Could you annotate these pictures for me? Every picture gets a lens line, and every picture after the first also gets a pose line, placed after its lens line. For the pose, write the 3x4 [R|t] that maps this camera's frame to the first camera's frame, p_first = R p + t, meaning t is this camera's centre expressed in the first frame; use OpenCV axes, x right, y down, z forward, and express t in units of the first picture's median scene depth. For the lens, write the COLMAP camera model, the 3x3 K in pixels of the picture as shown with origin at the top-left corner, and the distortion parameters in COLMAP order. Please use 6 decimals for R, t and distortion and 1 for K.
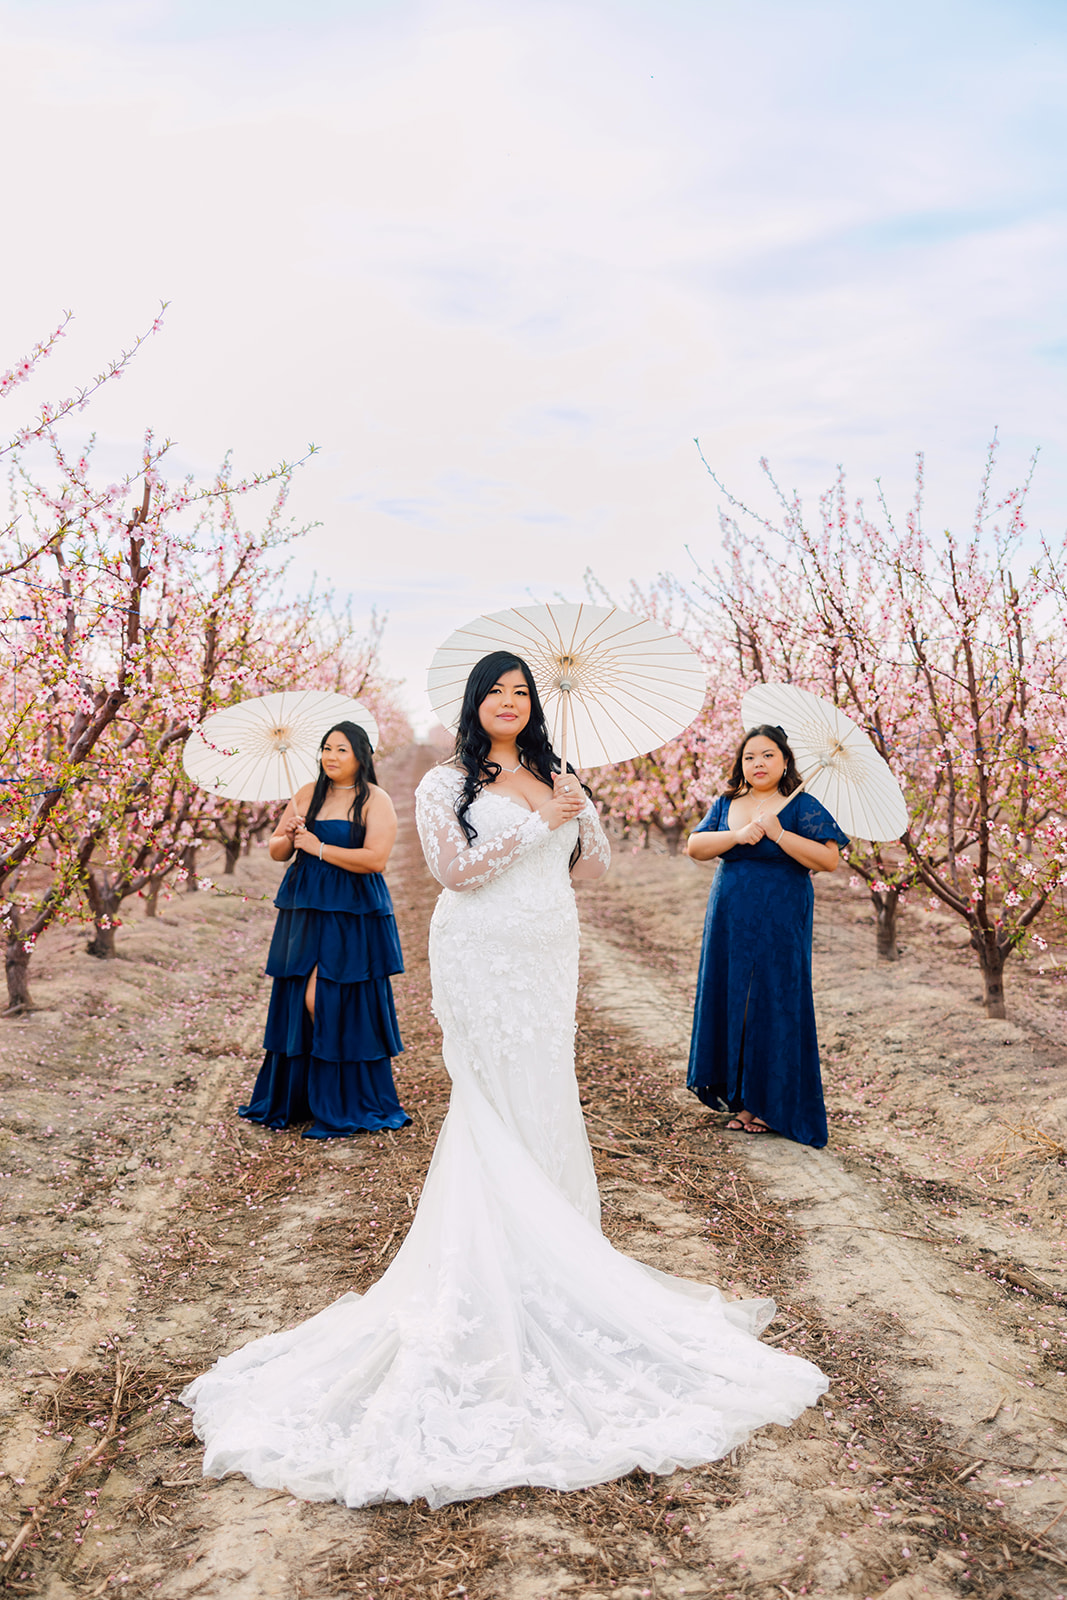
lens RADIAL K [[1674.6, 0, 533.5], [0, 1674.6, 800.0], [0, 0, 1]] dist [0.009133, -0.013638]
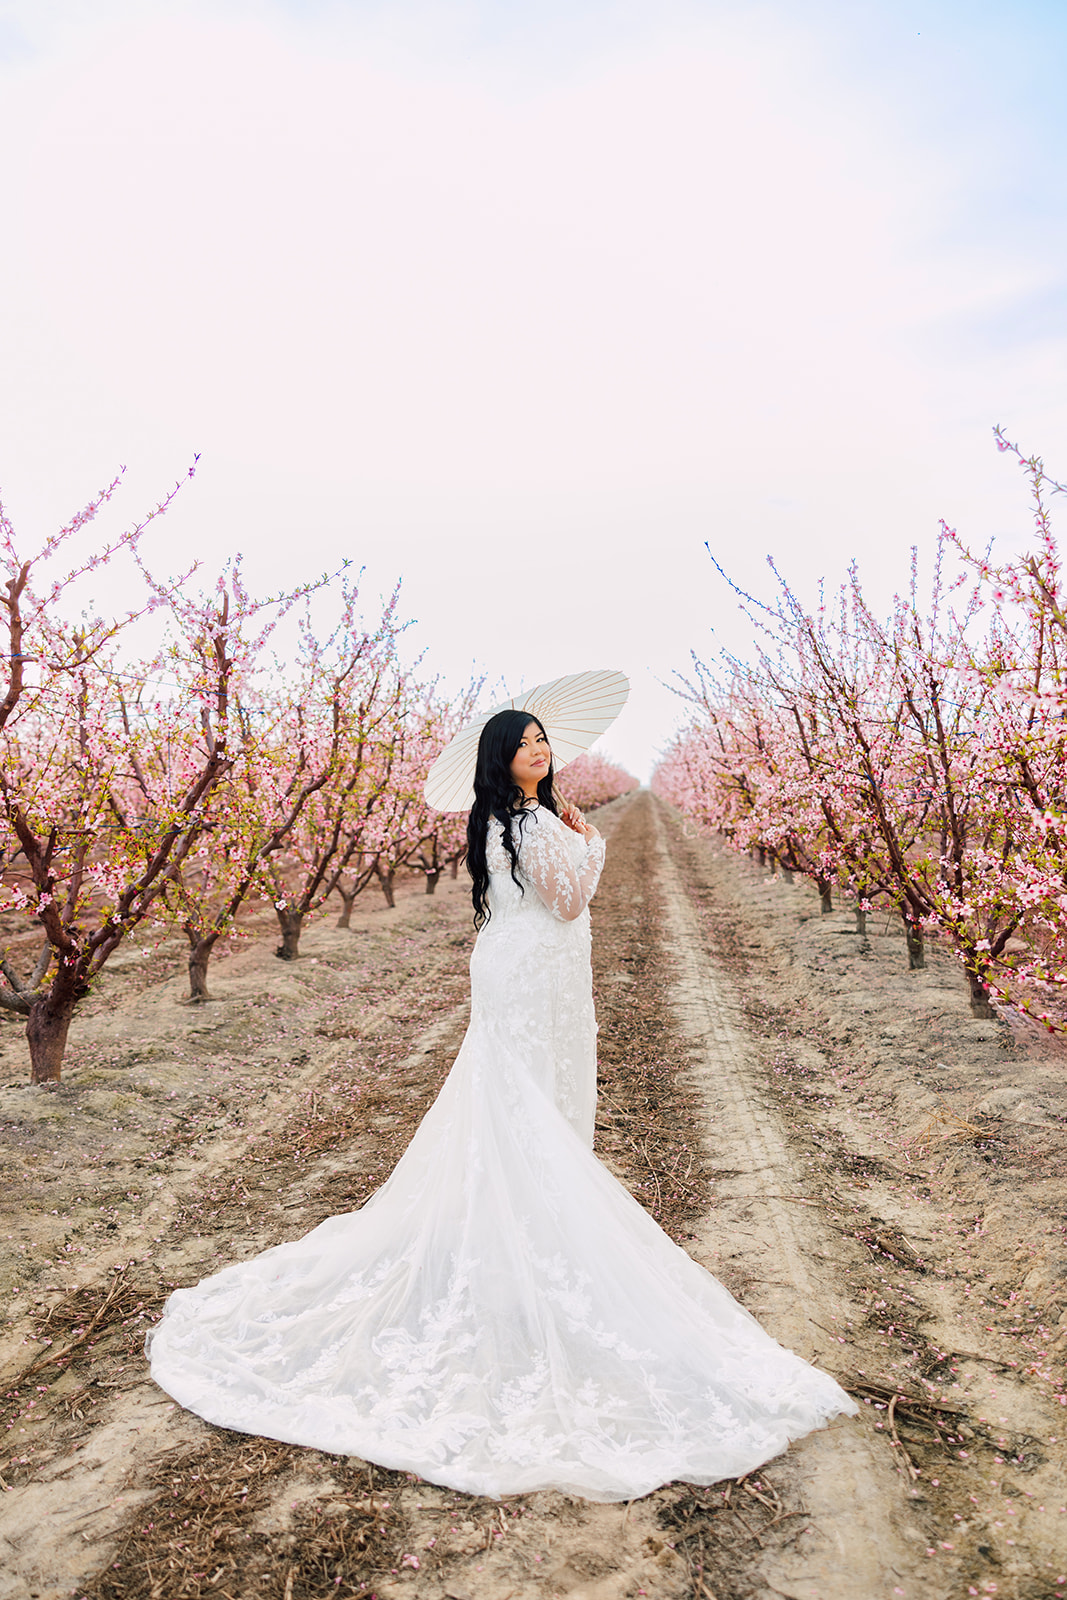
lens RADIAL K [[1313.4, 0, 495.8], [0, 1313.4, 807.2], [0, 0, 1]] dist [0.001828, 0.002020]
pose [[0.986811, -0.010029, -0.161563, 0.128960], [0.006582, 0.999739, -0.021857, -0.001294], [0.161740, 0.020506, 0.986620, 0.034468]]
